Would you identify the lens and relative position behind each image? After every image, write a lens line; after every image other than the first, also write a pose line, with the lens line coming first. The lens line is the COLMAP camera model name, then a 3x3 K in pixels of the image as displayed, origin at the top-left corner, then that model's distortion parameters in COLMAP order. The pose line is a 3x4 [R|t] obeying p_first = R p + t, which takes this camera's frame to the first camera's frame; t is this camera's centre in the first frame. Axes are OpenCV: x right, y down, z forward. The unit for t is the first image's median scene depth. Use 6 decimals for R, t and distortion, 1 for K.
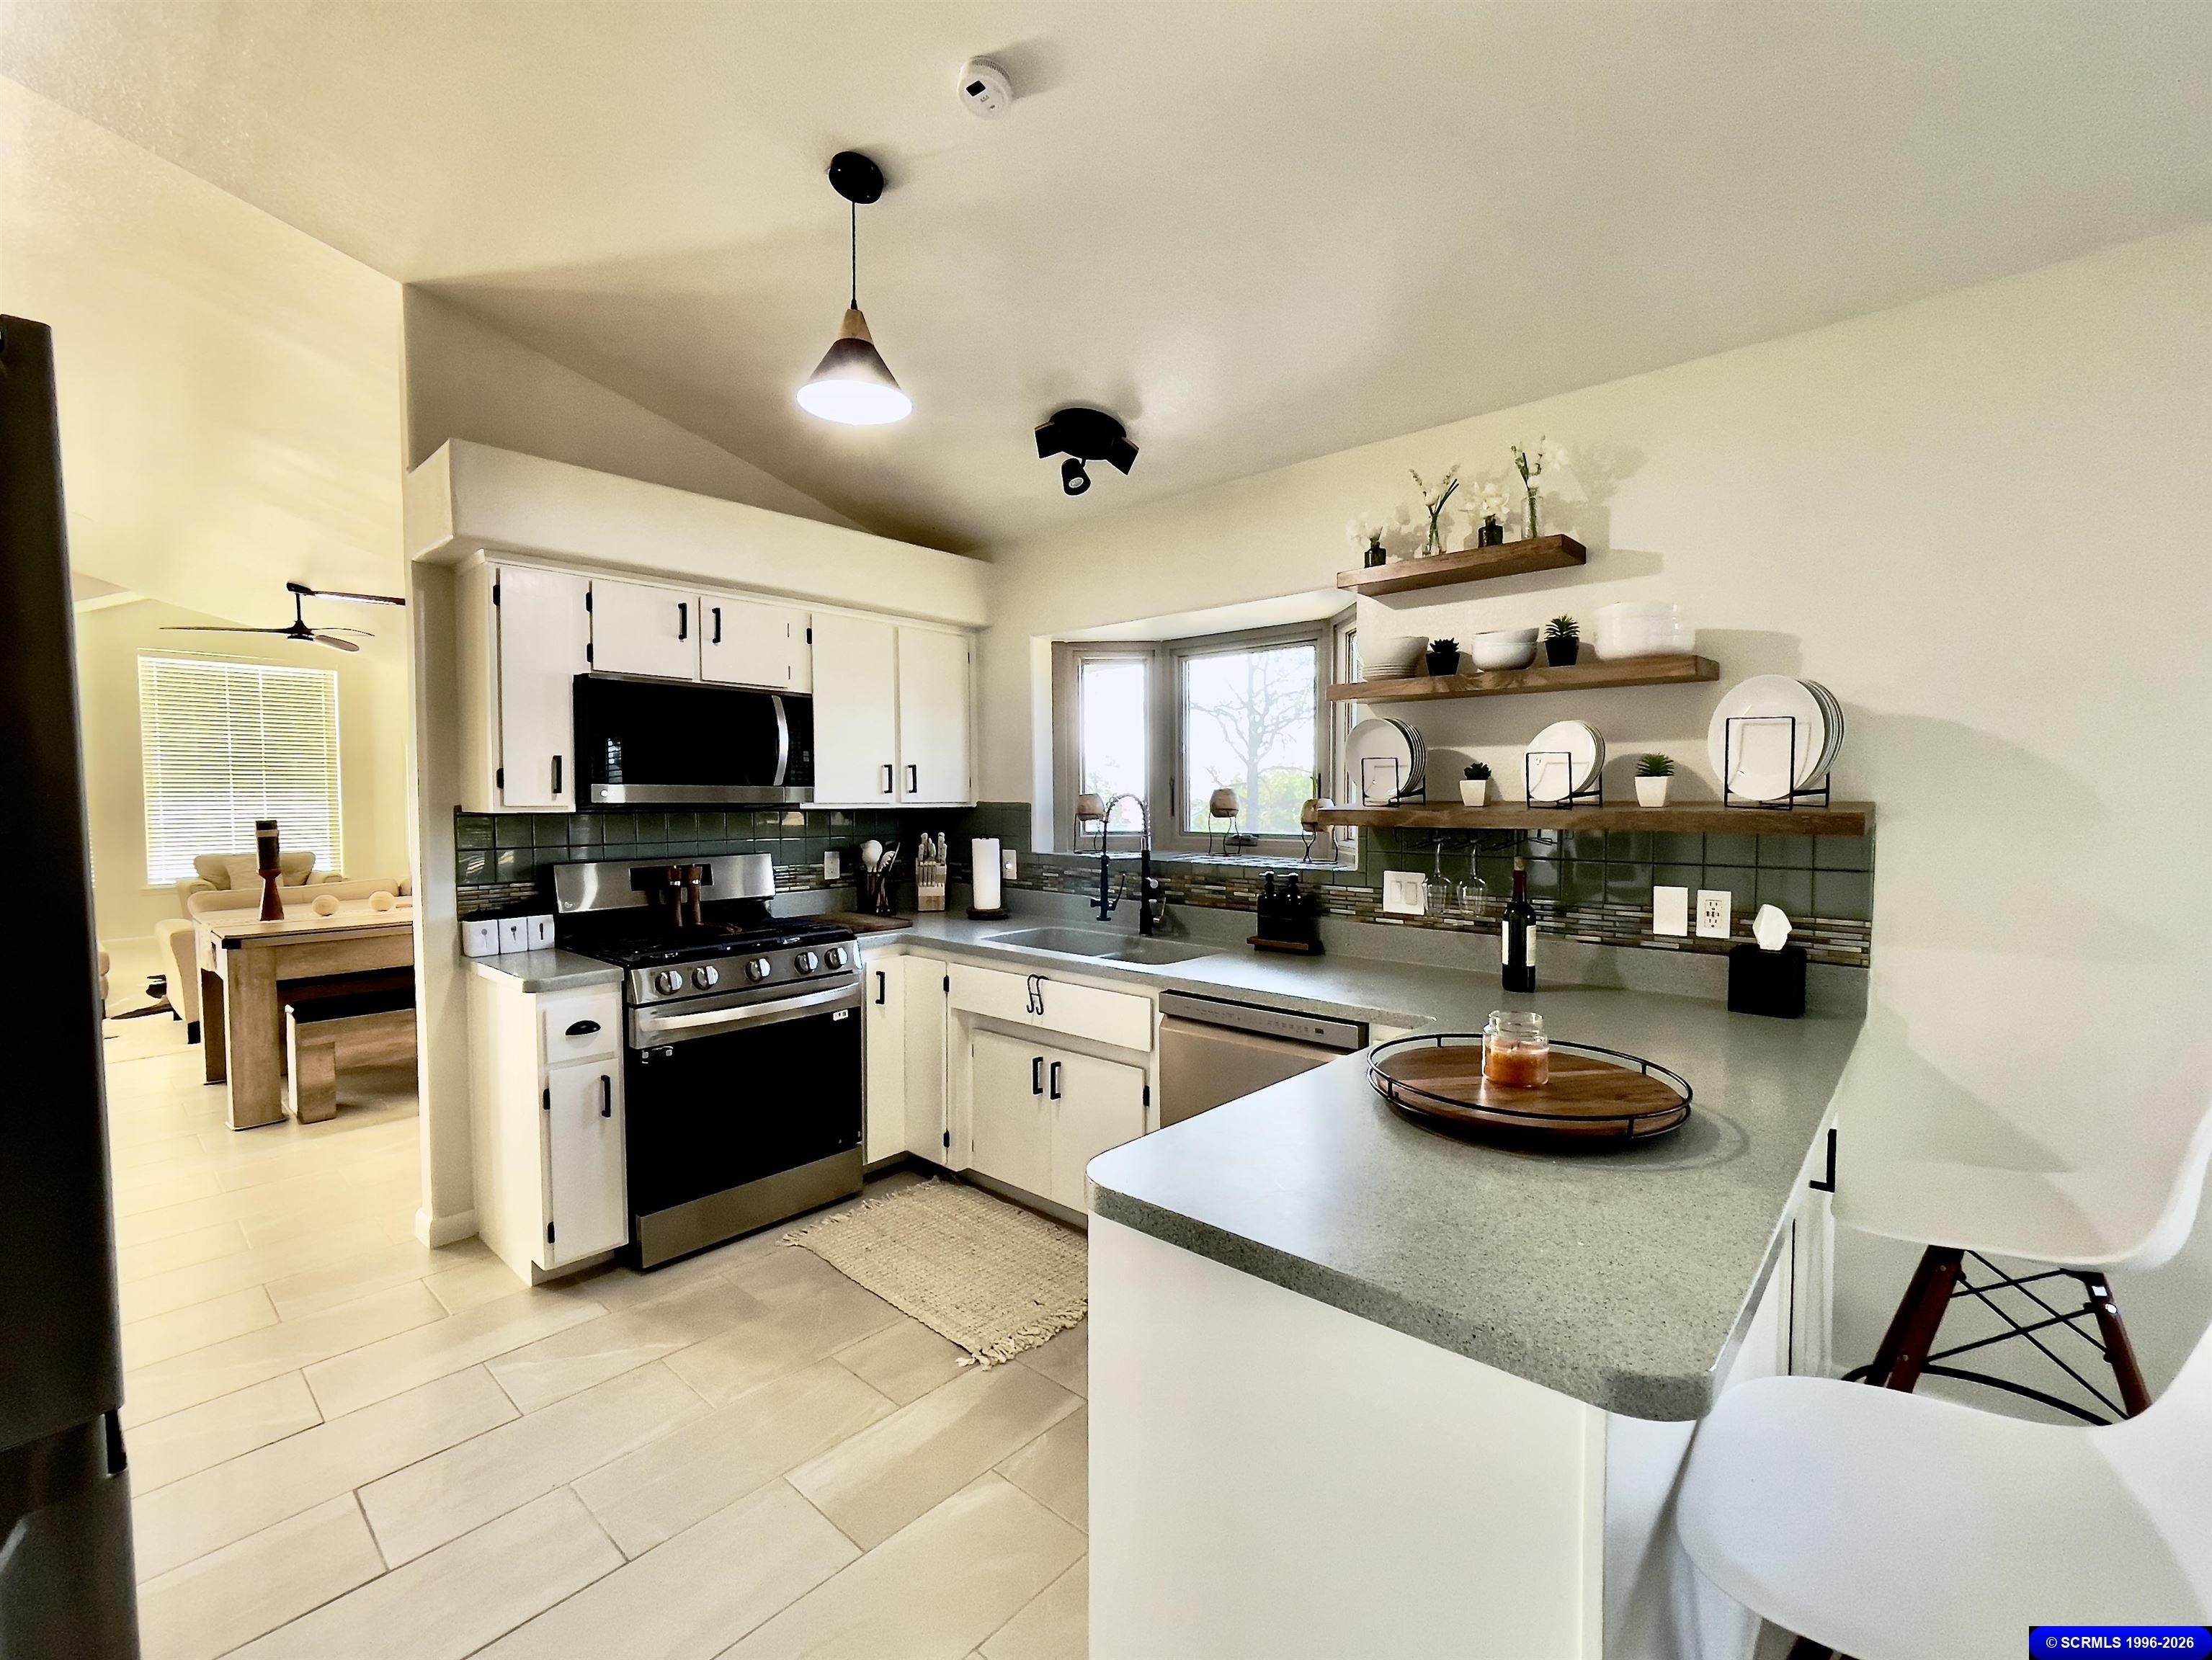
lens RADIAL K [[957.8, 0, 1101.3], [0, 957.8, 839.6], [0, 0, 1]] dist [-0.001595, -0.000188]
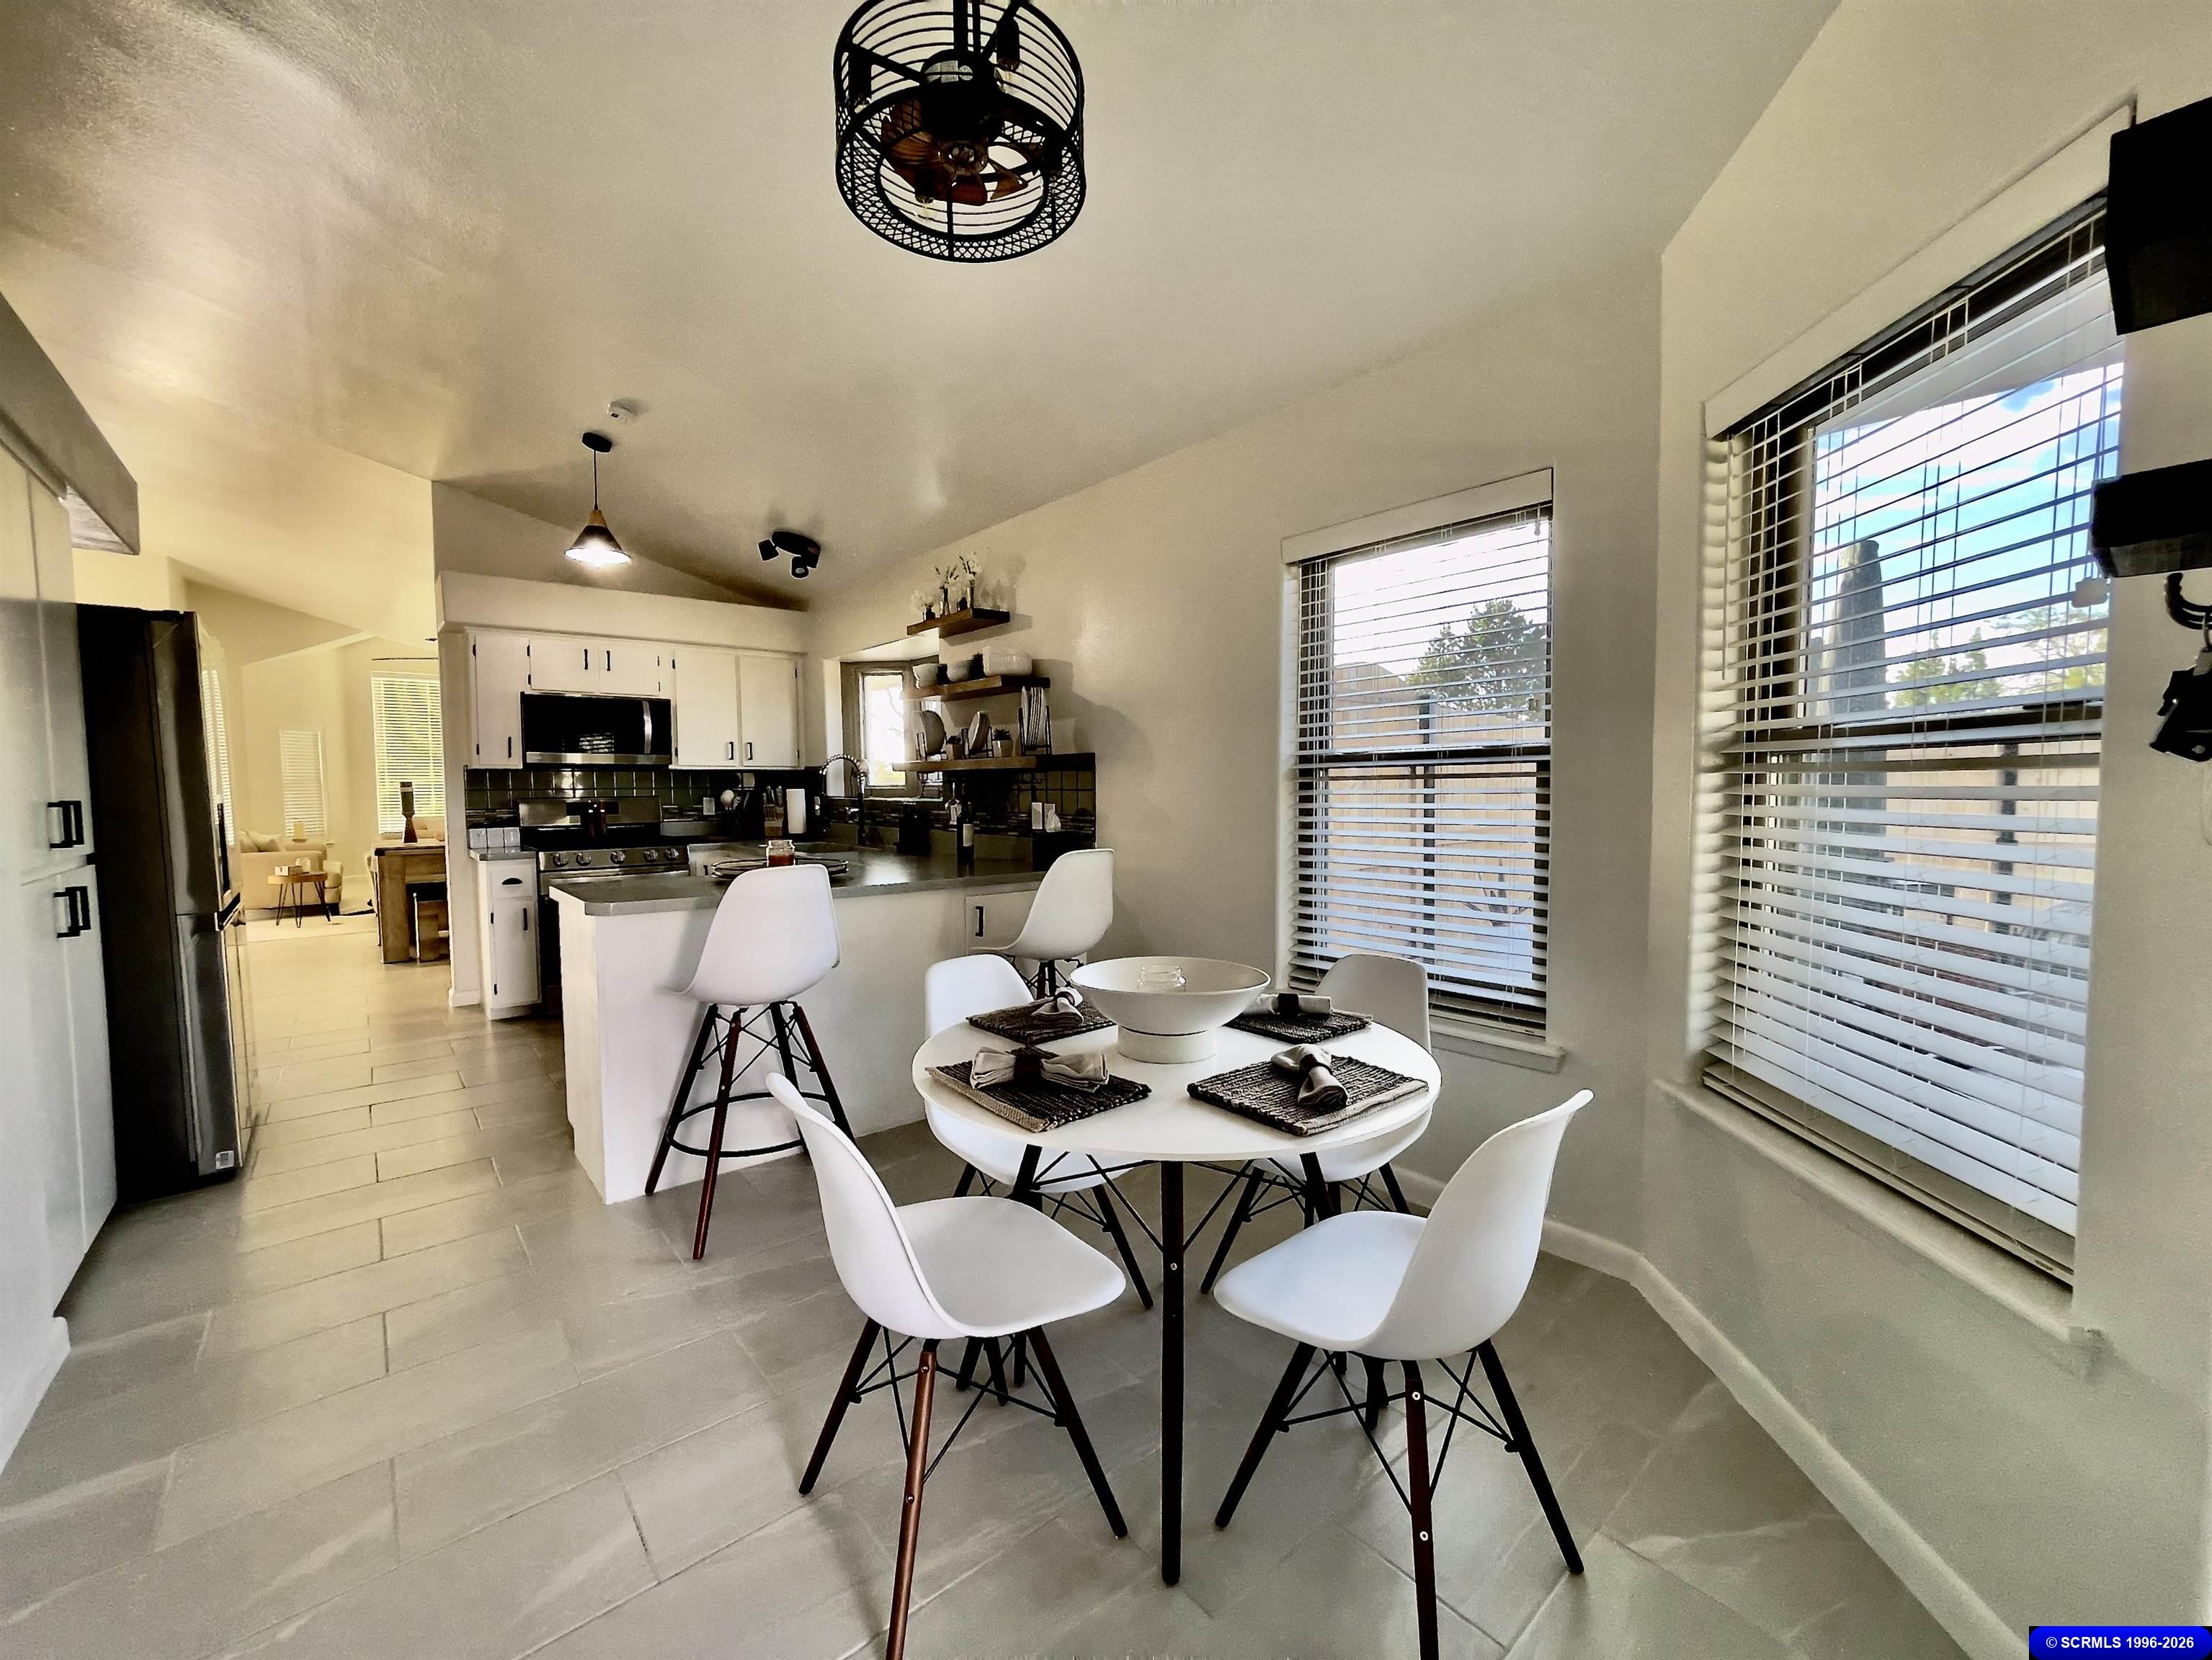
lens RADIAL K [[897.6, 0, 1094.0], [0, 897.6, 833.0], [0, 0, 1]] dist [-0.002801, 0.005299]
pose [[0.989678, 0.004861, -0.143227, 0.740943], [-0.003336, 0.999935, 0.010888, 0.069280], [0.143271, -0.010298, 0.989630, -0.508029]]
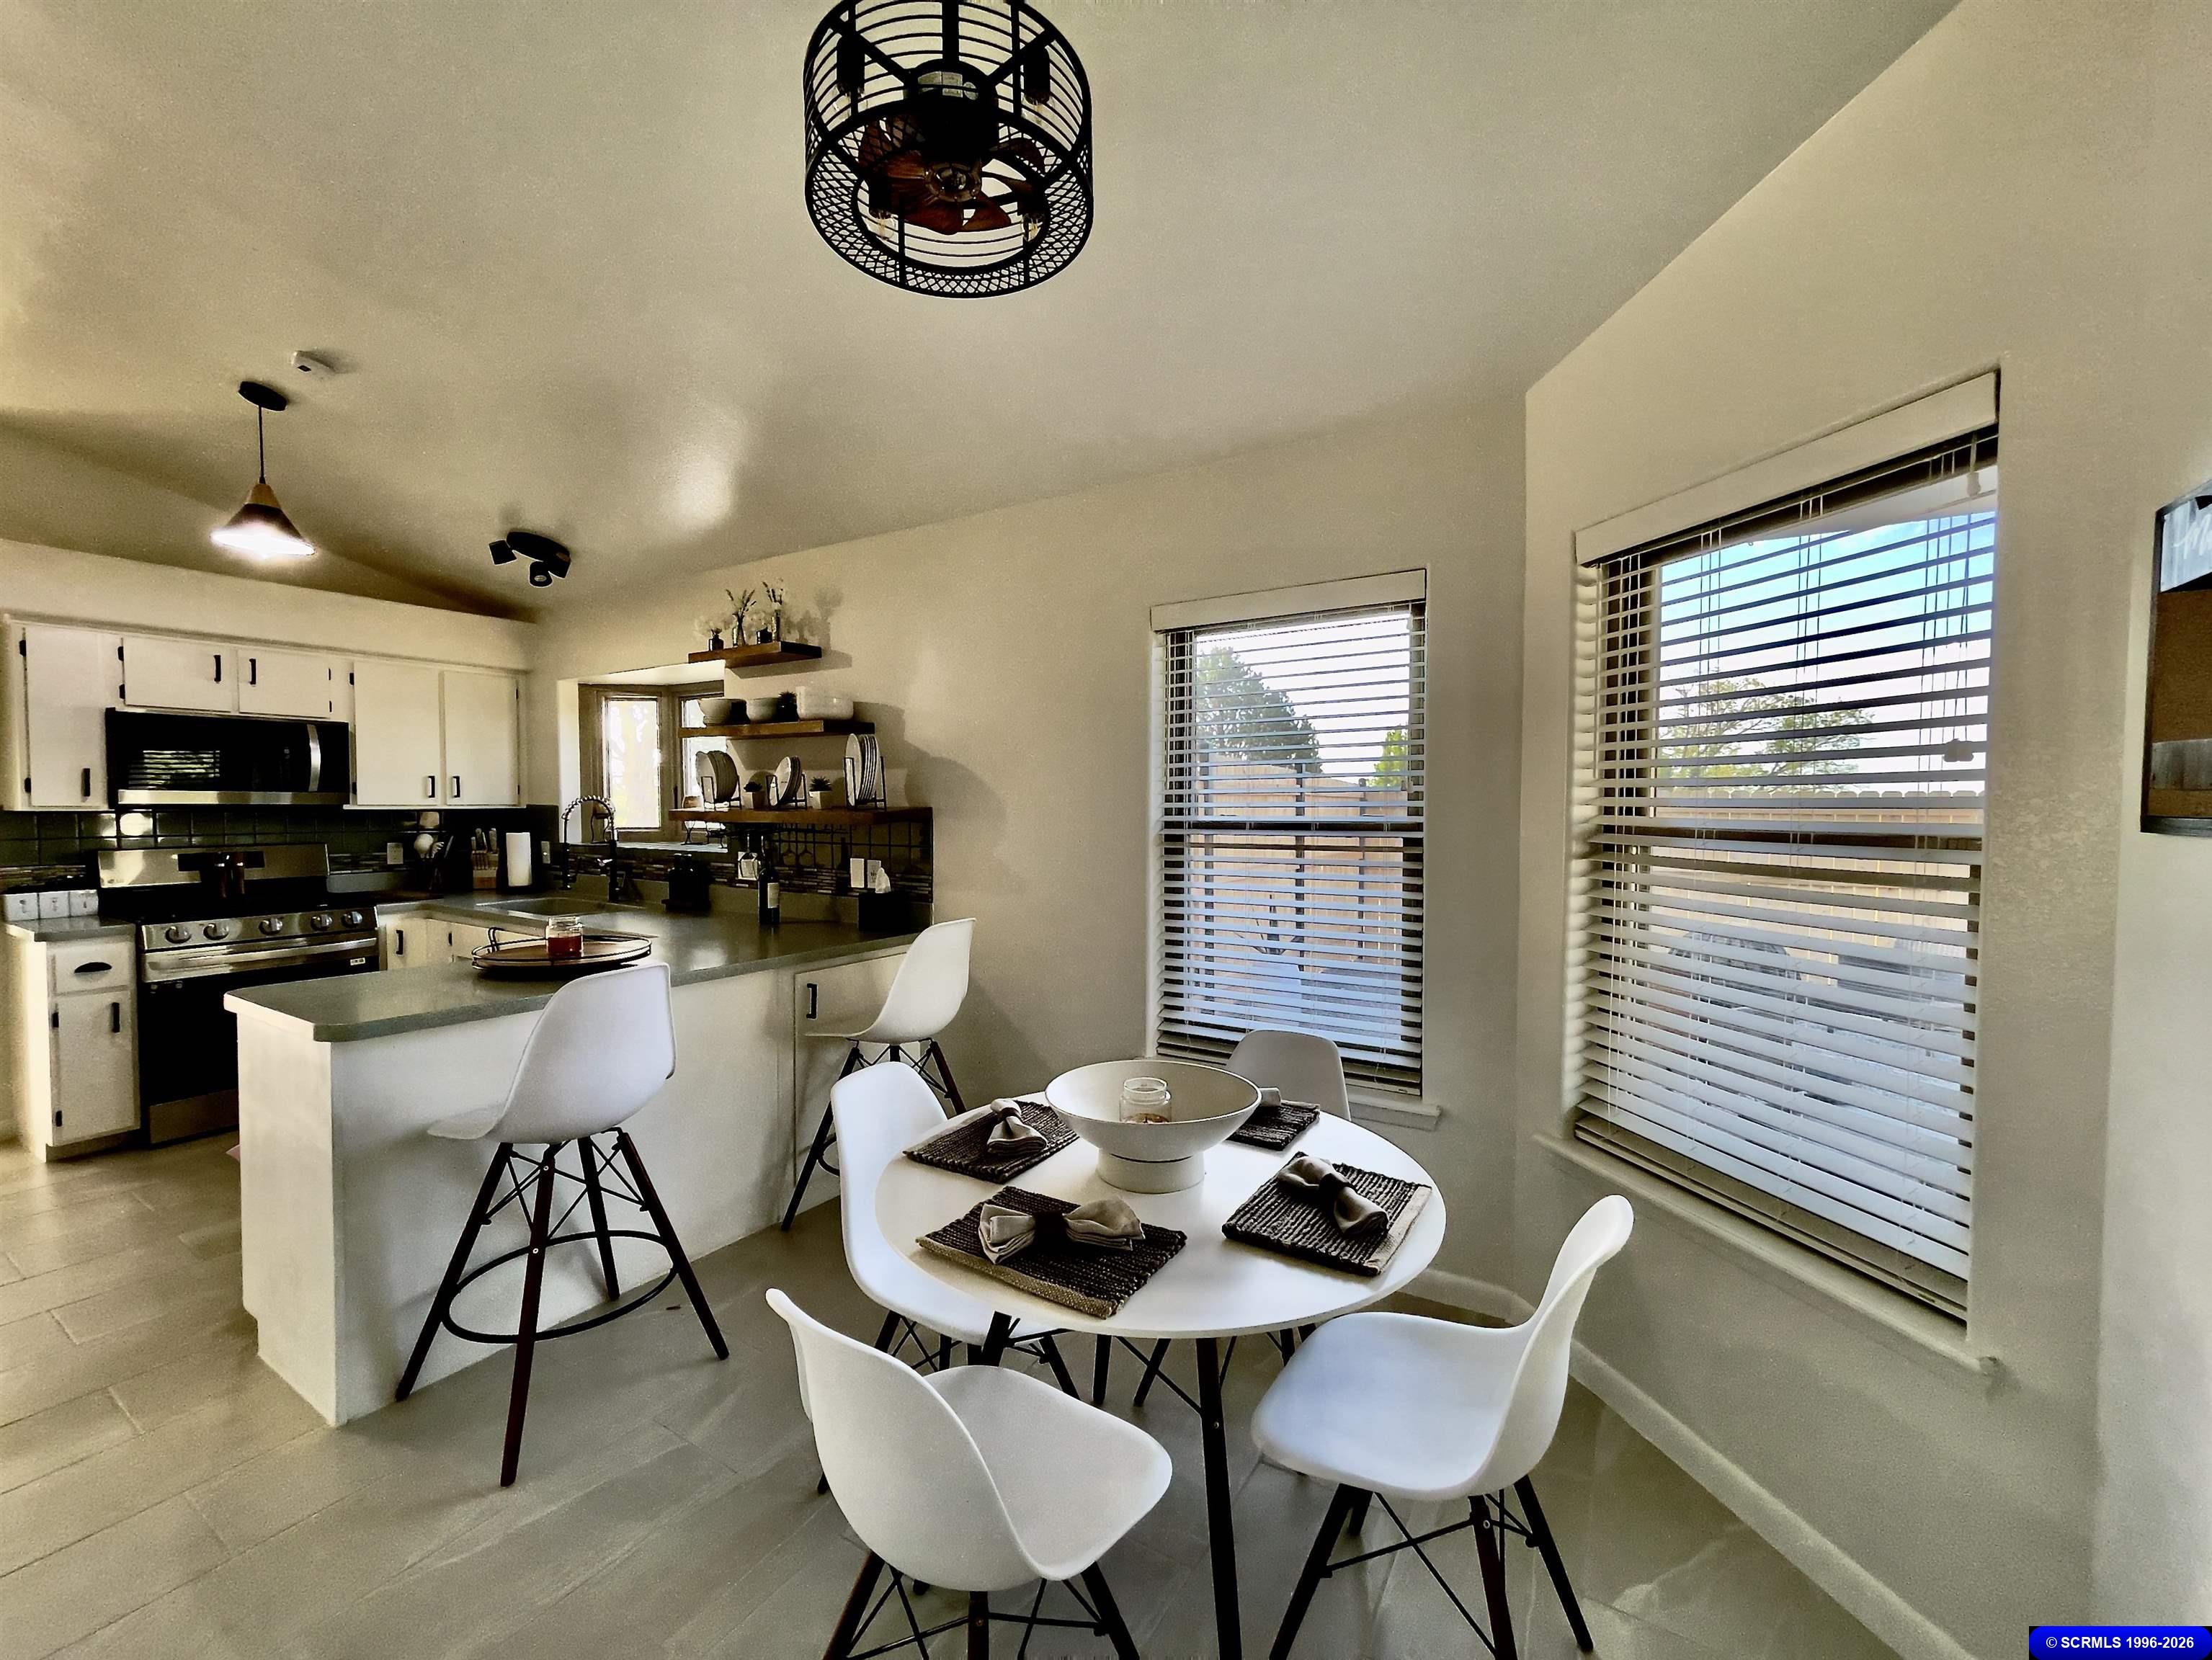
lens RADIAL K [[897.6, 0, 1094.0], [0, 897.6, 833.0], [0, 0, 1]] dist [-0.002801, 0.005299]
pose [[0.985867, -0.000908, 0.167529, 0.581238], [0.002610, 0.999947, -0.009939, 0.017721], [-0.167511, 0.010236, 0.985817, -0.456235]]
